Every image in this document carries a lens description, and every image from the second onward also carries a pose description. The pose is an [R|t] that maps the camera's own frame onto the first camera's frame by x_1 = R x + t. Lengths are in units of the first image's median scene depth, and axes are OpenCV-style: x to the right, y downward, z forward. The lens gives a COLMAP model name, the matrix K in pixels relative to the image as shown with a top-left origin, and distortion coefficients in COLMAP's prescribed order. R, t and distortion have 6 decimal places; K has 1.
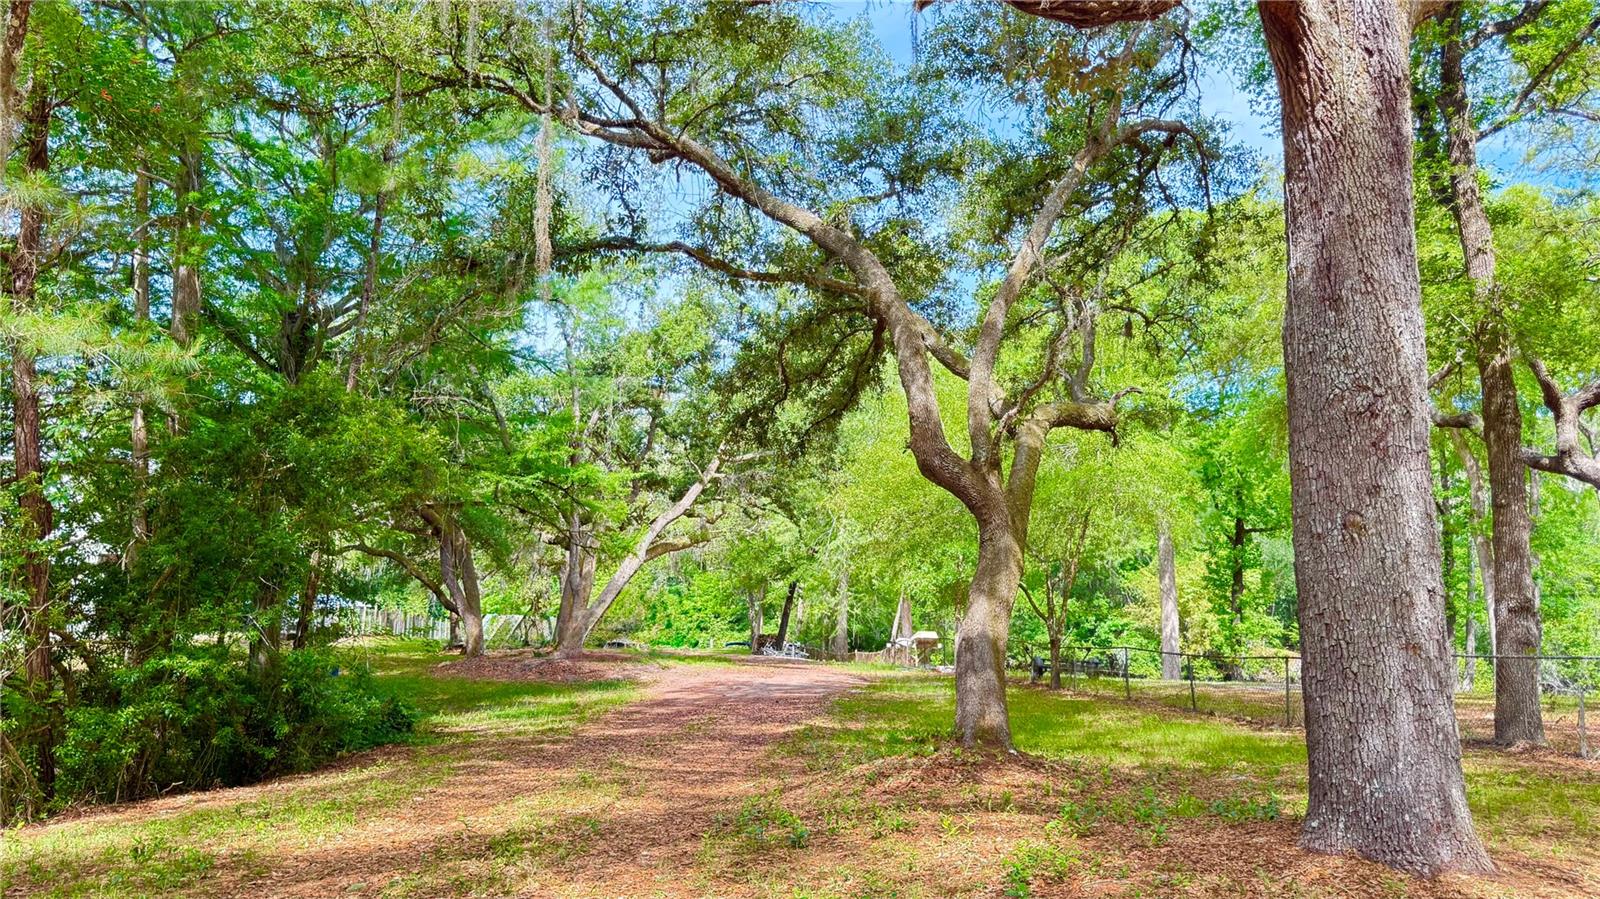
lens RADIAL K [[1126.2, 0, 793.6], [0, 1126.2, 449.1], [0, 0, 1]] dist [0.122950, -0.187688]
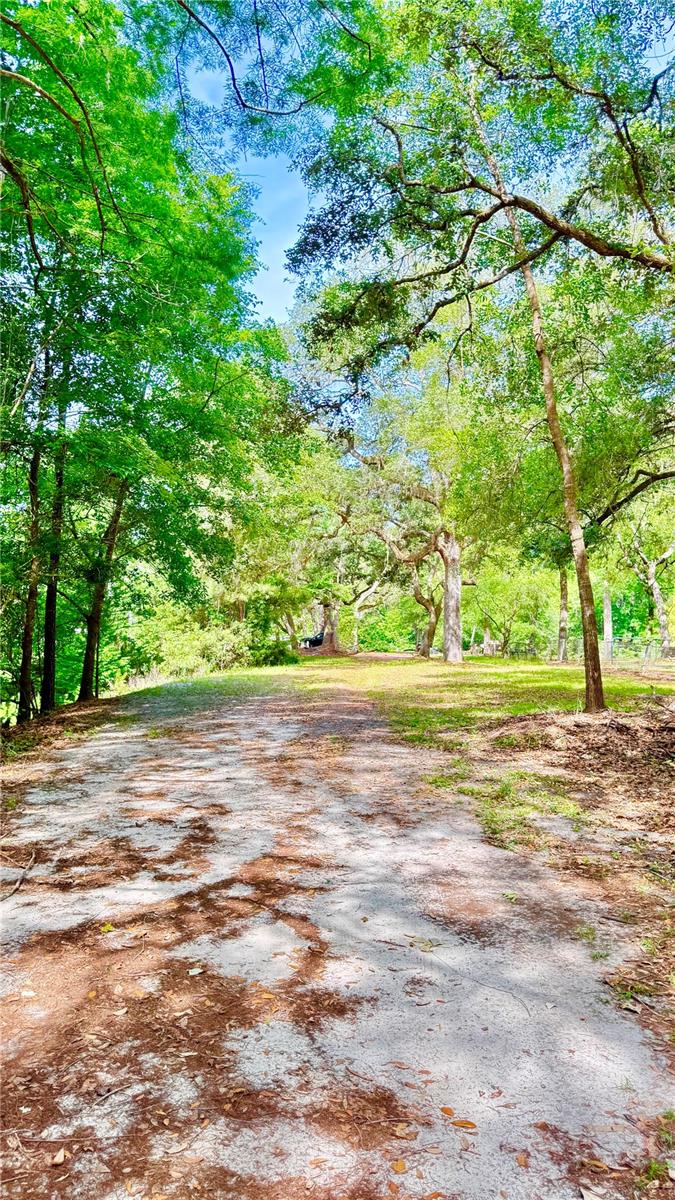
lens RADIAL K [[844.6, 0, 326.8], [0, 844.6, 590.8], [0, 0, 1]] dist [0.122950, -0.187688]
pose [[0.983961, 0.022723, -0.176930, 0.192588], [-0.005409, 0.995198, 0.097728, -0.186523], [0.178301, -0.095204, 0.979359, -1.163978]]
